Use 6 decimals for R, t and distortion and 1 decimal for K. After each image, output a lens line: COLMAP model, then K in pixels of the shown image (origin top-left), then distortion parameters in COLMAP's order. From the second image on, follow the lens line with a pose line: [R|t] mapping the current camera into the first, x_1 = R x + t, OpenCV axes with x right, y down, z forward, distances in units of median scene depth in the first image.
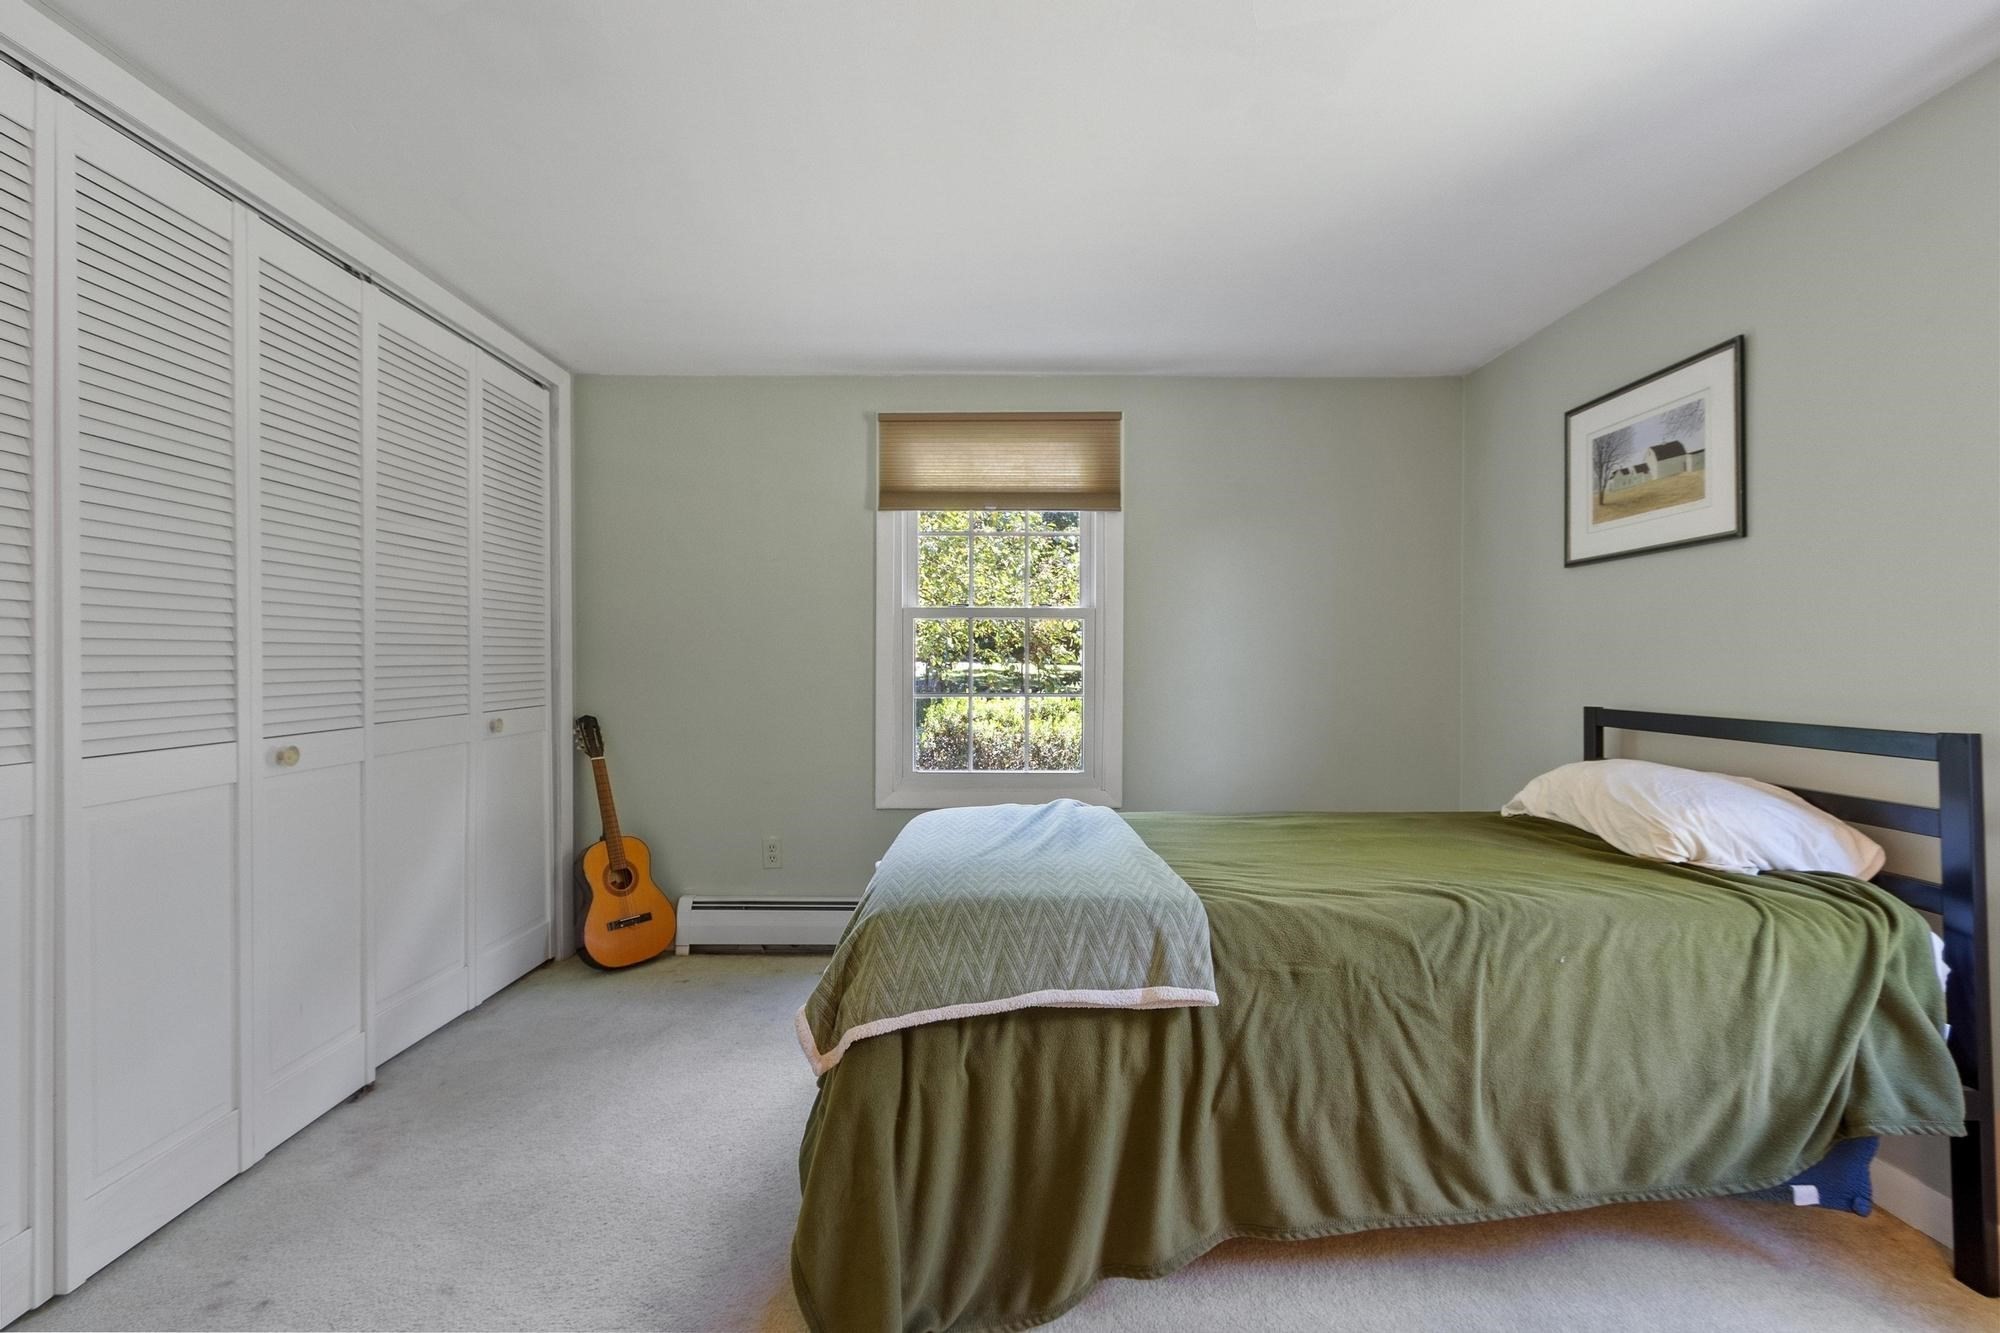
lens RADIAL K [[880.1, 0, 993.5], [0, 880.1, 663.8], [0, 0, 1]] dist [-0.000665, -0.000130]
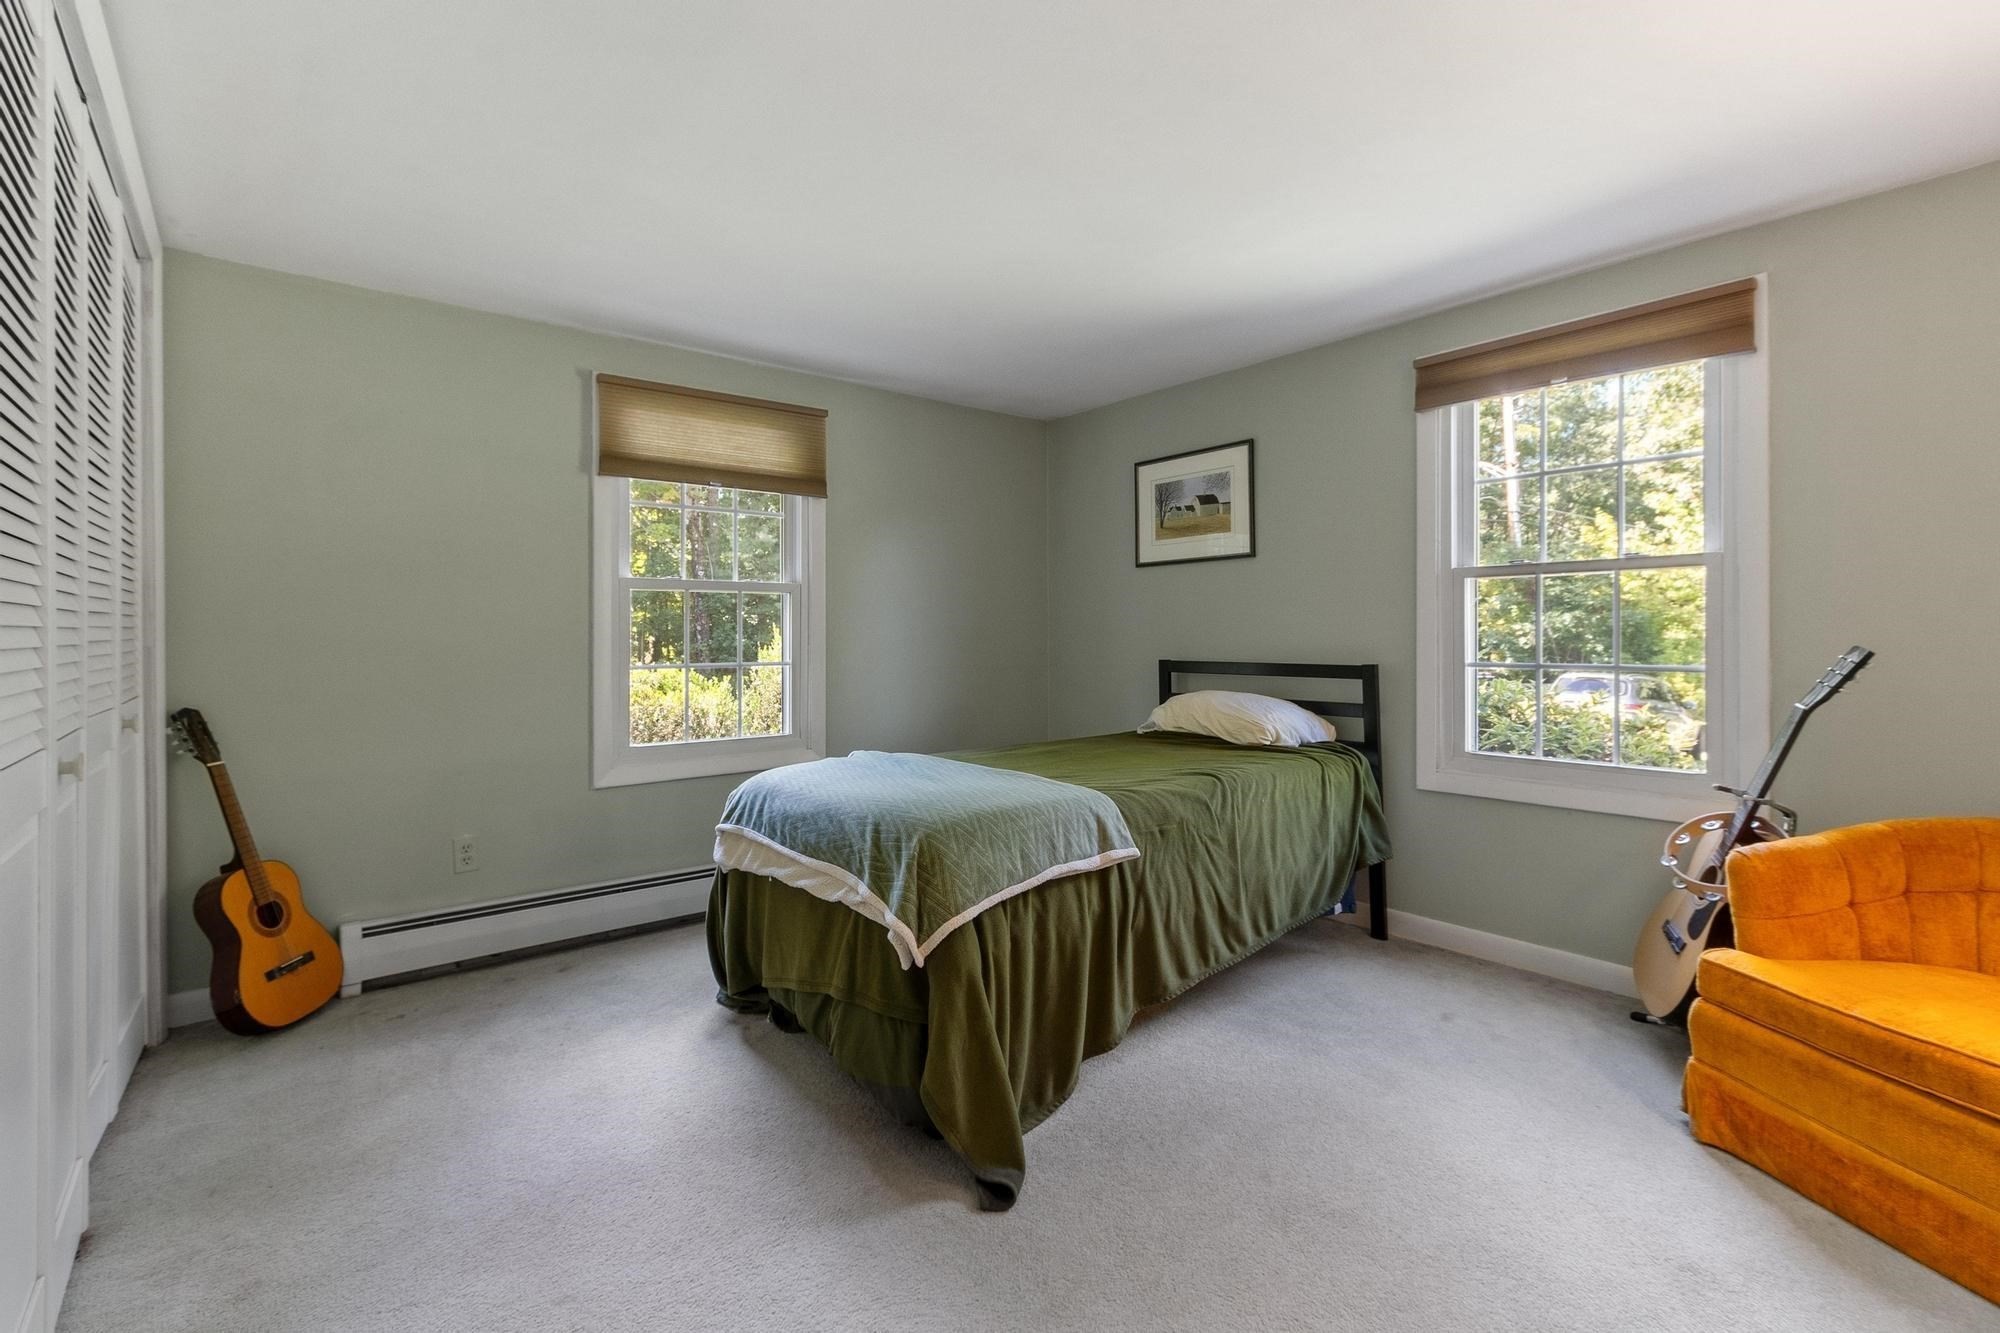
lens RADIAL K [[889.9, 0, 996.4], [0, 889.9, 633.0], [0, 0, 1]] dist [-0.001010, -0.000374]
pose [[0.775823, -0.005771, 0.630925, -0.774432], [0.008436, 0.999964, -0.001227, 0.002374], [-0.630895, 0.006274, 0.775843, -0.030771]]
